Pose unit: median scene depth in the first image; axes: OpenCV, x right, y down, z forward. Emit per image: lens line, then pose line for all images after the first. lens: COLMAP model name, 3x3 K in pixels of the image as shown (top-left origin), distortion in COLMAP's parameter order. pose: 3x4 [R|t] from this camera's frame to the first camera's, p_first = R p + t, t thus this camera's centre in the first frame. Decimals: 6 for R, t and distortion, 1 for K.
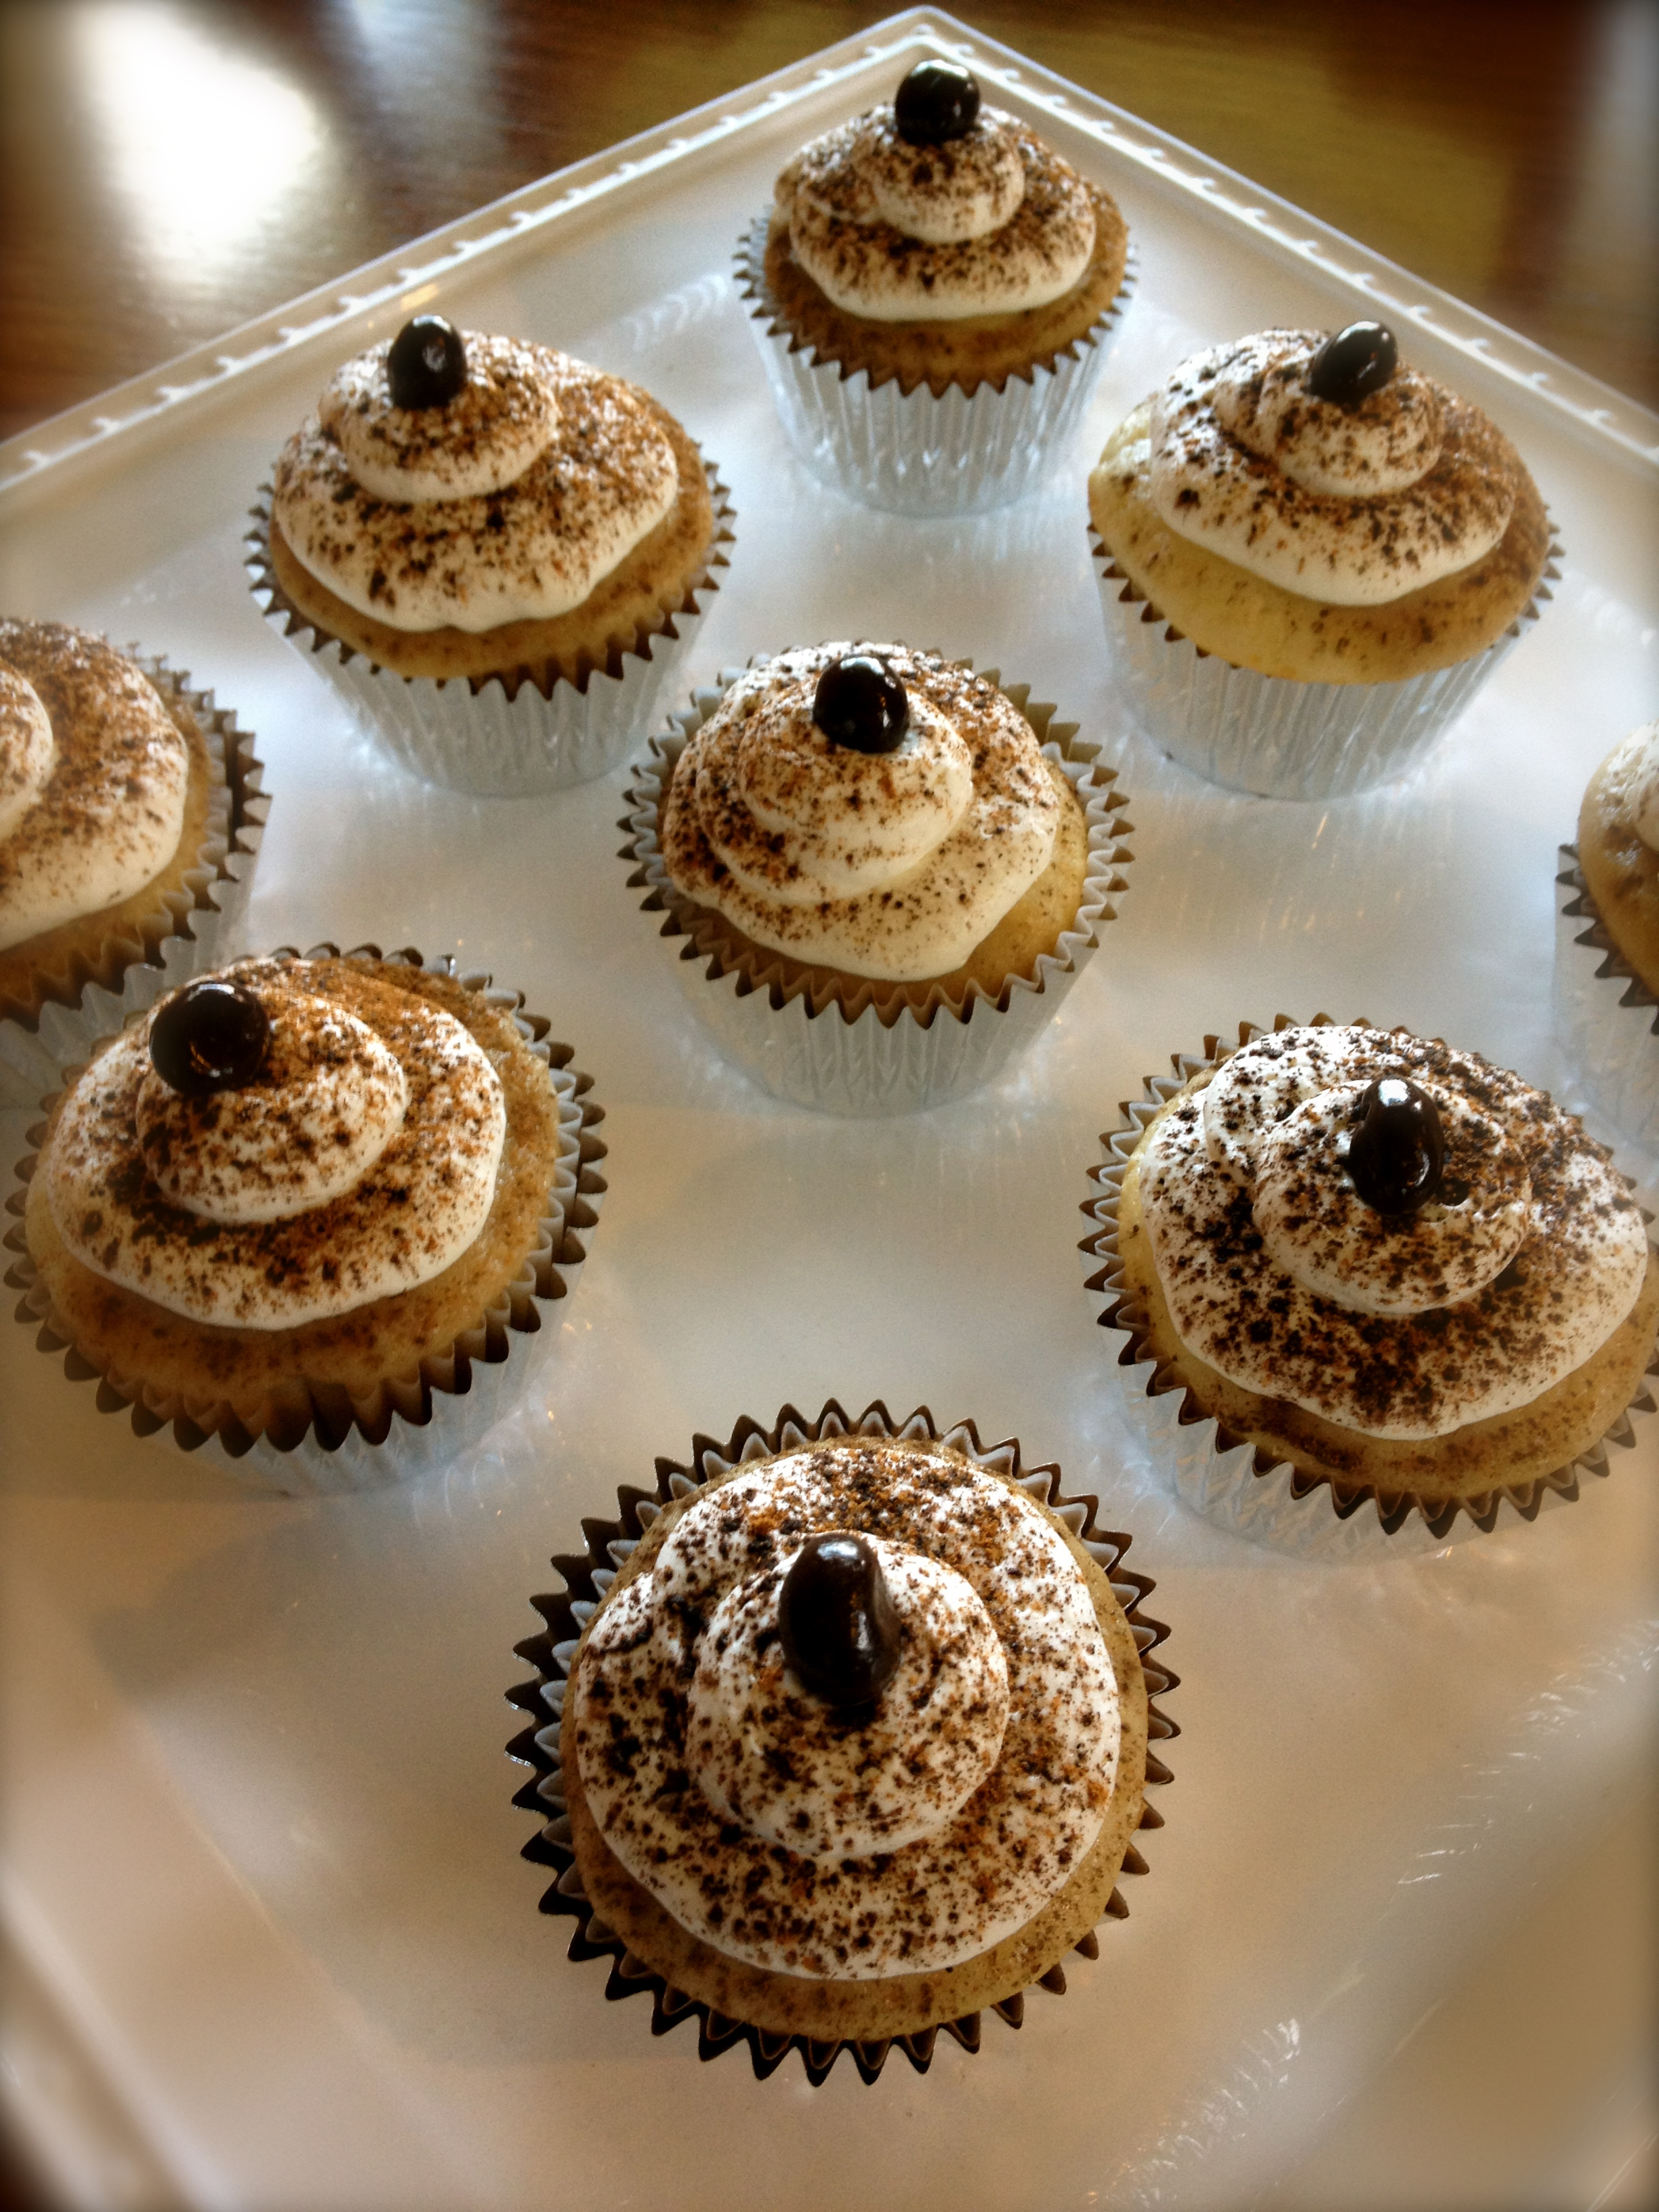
lens RADIAL K [[2241.6, 0, 836.3], [0, 2241.6, 1104.6], [0, 0, 1]] dist [0.090017, 0.000000]
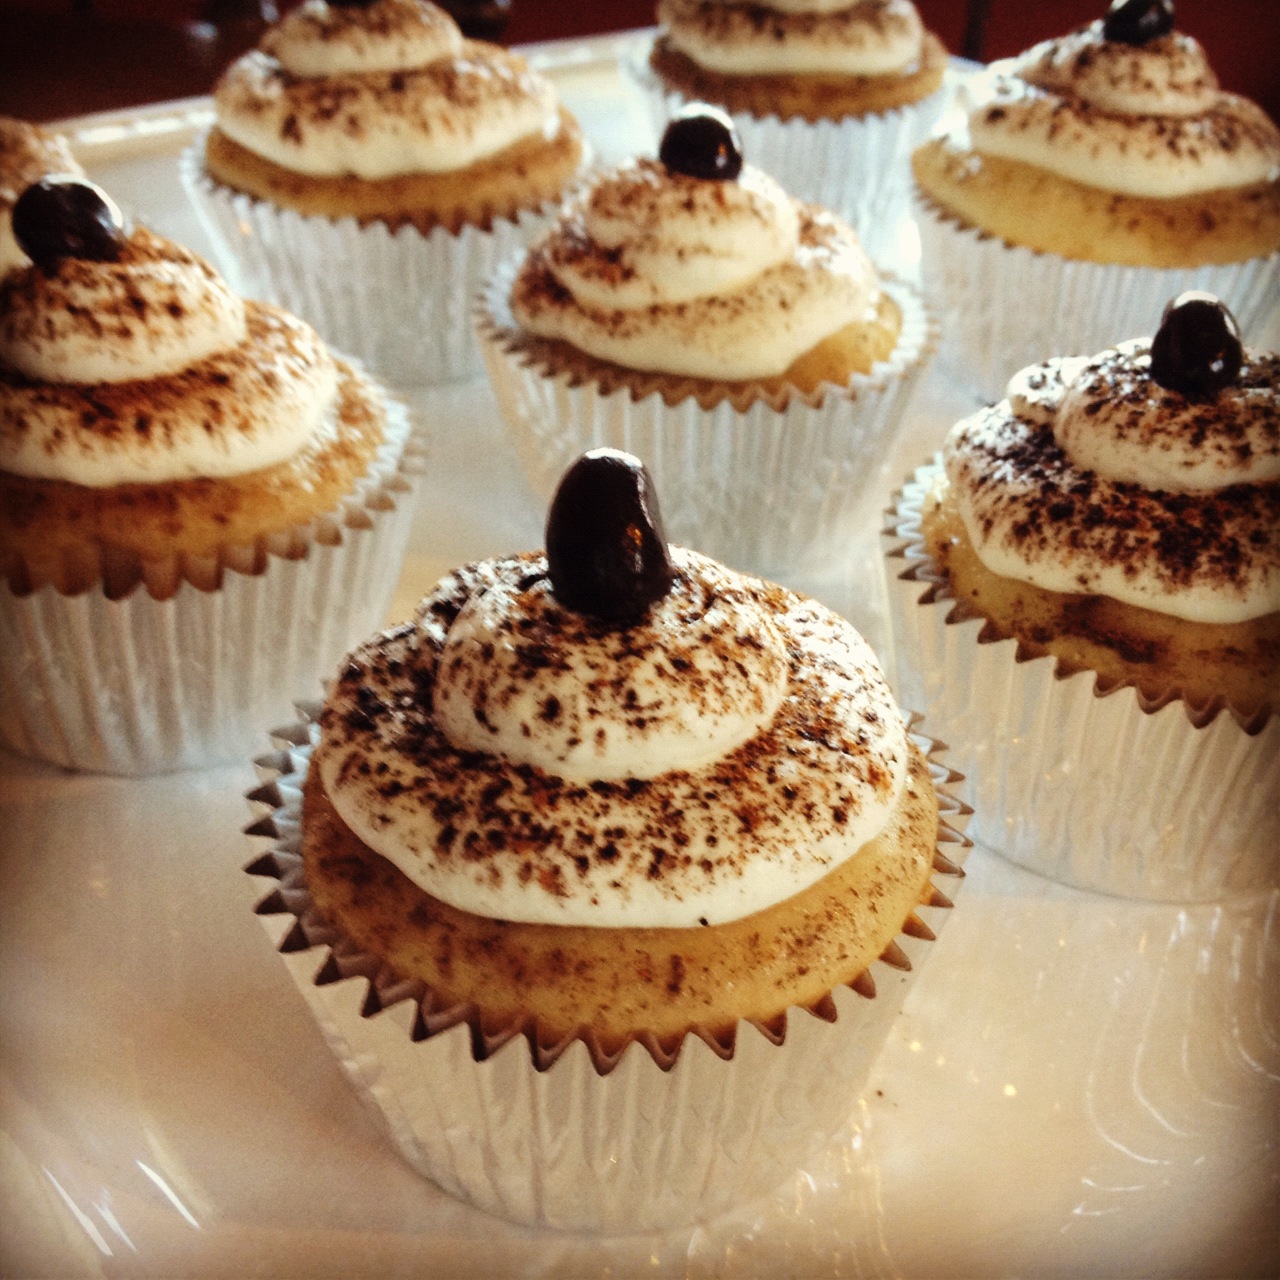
lens RADIAL K [[1958.7, 0, 630.2], [0, 1958.7, 640.2], [0, 0, 1]] dist [0.051377, 0.000000]
pose [[0.997051, 0.062241, -0.044882, 0.041623], [-0.074396, 0.927386, -0.366634, 0.479956], [0.018803, 0.368892, 0.929282, 0.215902]]
